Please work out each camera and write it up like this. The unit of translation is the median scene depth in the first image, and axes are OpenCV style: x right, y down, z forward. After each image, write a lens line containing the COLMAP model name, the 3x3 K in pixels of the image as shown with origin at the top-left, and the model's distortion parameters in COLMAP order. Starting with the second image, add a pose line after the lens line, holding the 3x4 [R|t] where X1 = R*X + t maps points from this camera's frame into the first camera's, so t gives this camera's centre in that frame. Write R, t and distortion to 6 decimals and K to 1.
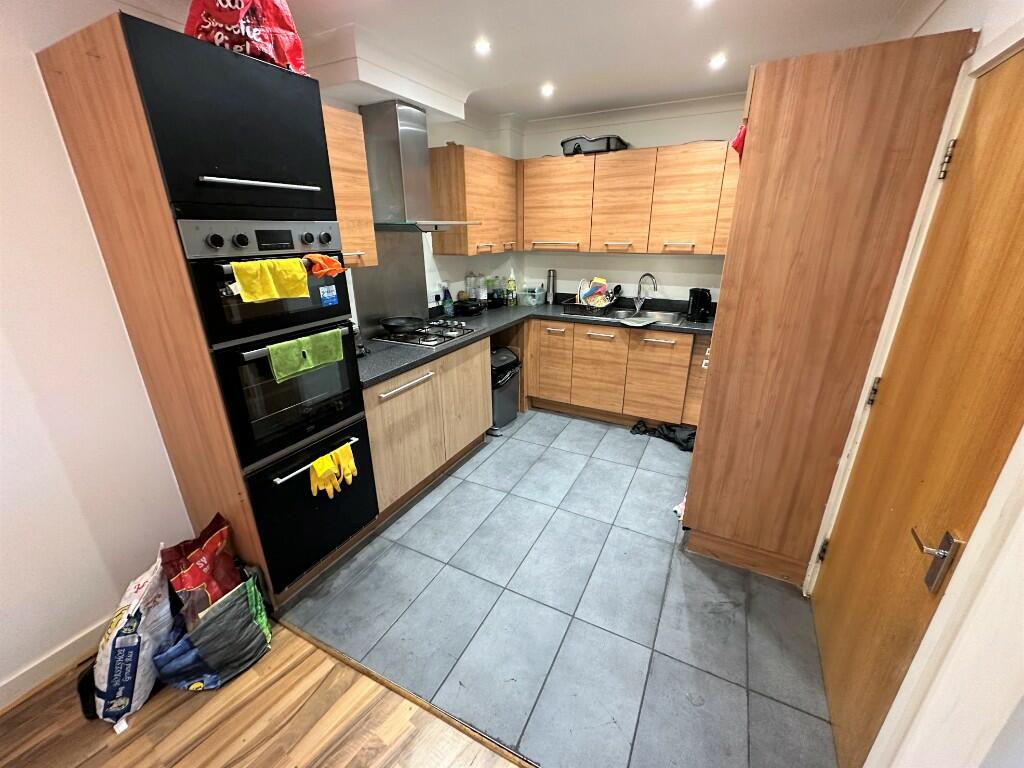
lens RADIAL K [[408.8, 0, 510.2], [0, 408.8, 379.9], [0, 0, 1]] dist [-0.003239, -0.000209]
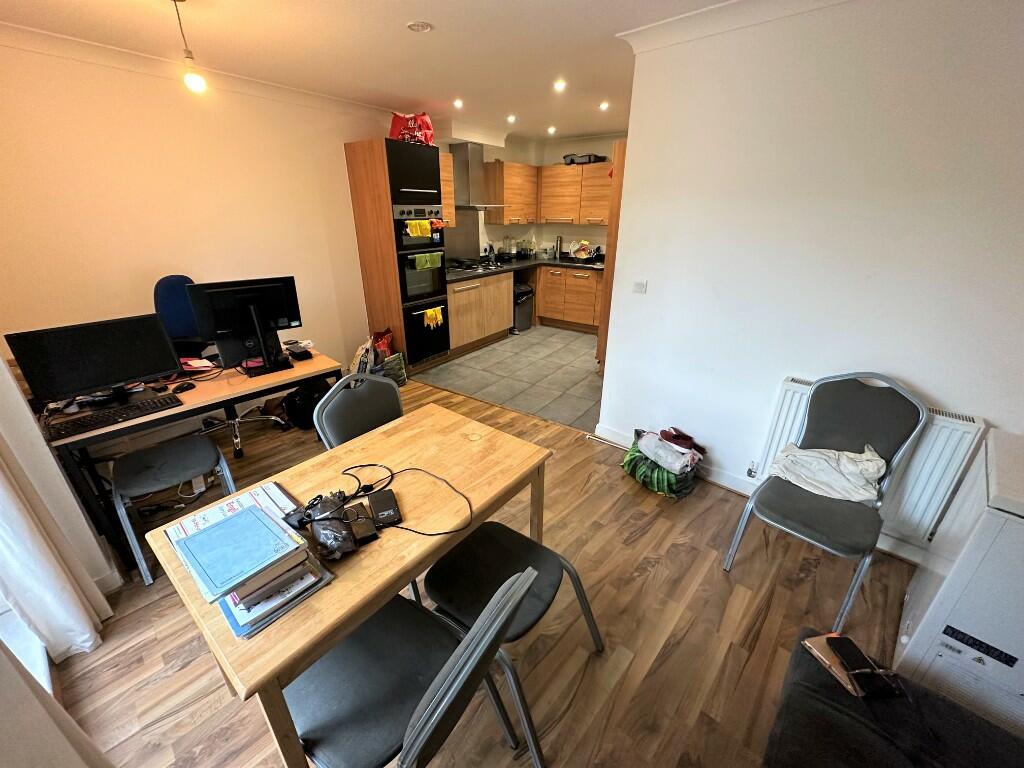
lens RADIAL K [[408.8, 0, 511.3], [0, 408.8, 382.5], [0, 0, 1]] dist [-0.003239, -0.000209]
pose [[0.990725, 0.062557, -0.120626, 0.195578], [-0.056765, 0.997091, 0.050870, 0.298848], [0.123457, -0.043550, 0.991394, -0.813558]]
